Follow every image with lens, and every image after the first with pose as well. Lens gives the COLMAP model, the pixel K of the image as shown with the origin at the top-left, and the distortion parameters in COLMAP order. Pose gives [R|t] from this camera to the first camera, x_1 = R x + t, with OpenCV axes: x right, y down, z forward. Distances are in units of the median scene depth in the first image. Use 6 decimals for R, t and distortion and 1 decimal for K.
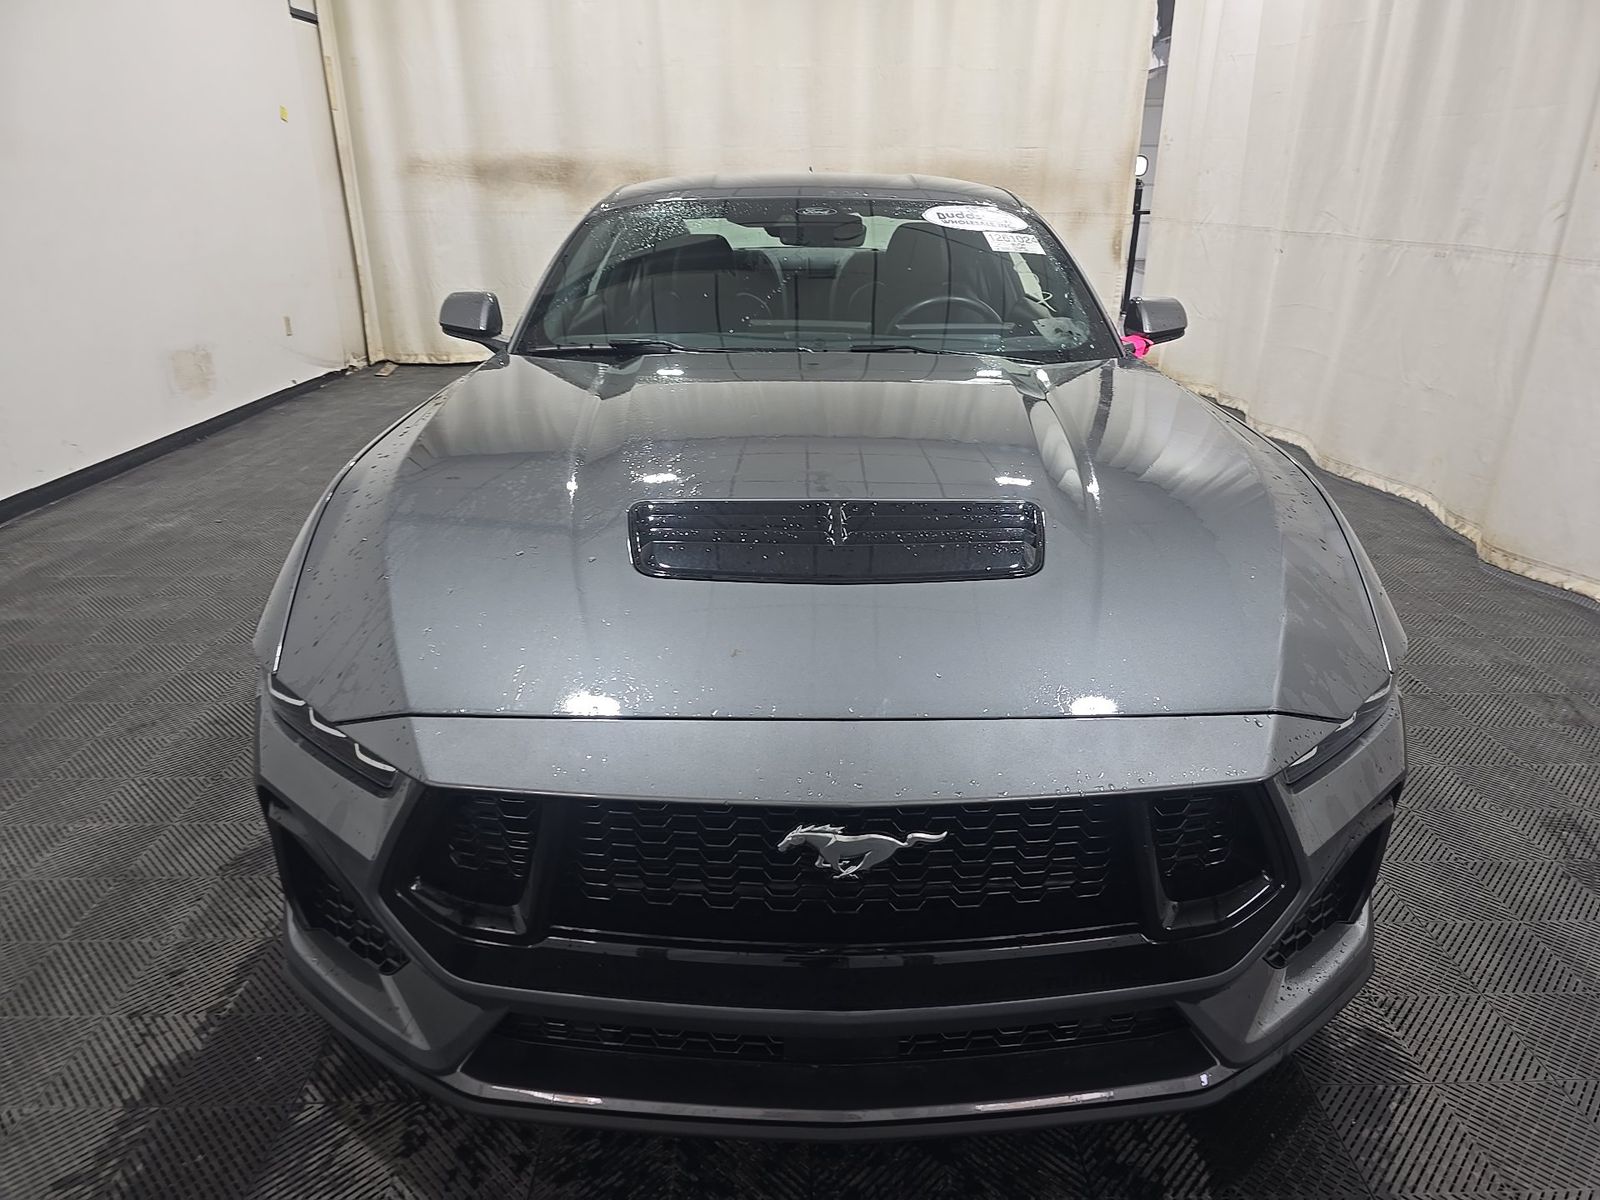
lens RADIAL K [[1079.4, 0, 797.2], [0, 1079.4, 594.4], [0, 0, 1]] dist [0.062762, -0.069854]
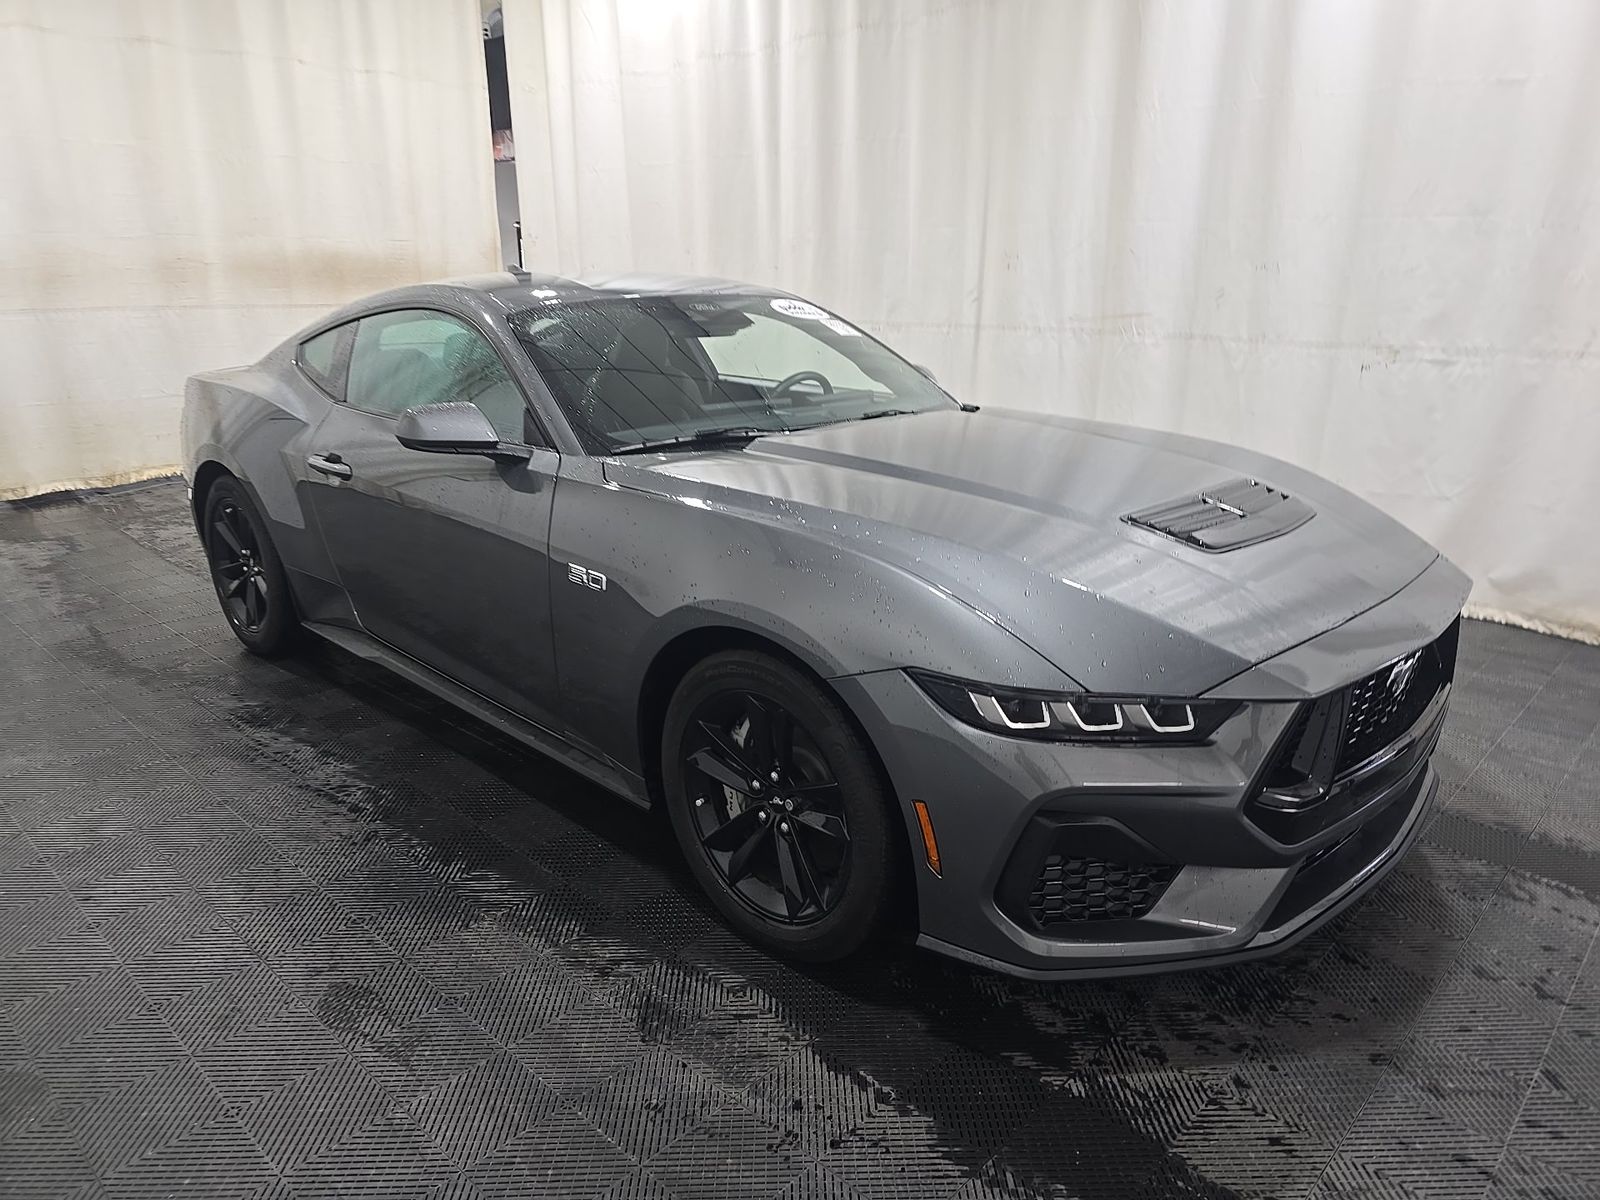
lens RADIAL K [[1084.8, 0, 803.7], [0, 1084.8, 630.6], [0, 0, 1]] dist [0.064725, -0.066313]
pose [[0.702682, -0.226551, 0.674472, -0.845773], [0.256705, 0.964829, 0.056639, -0.080416], [-0.663581, 0.133341, 0.736125, 0.180589]]
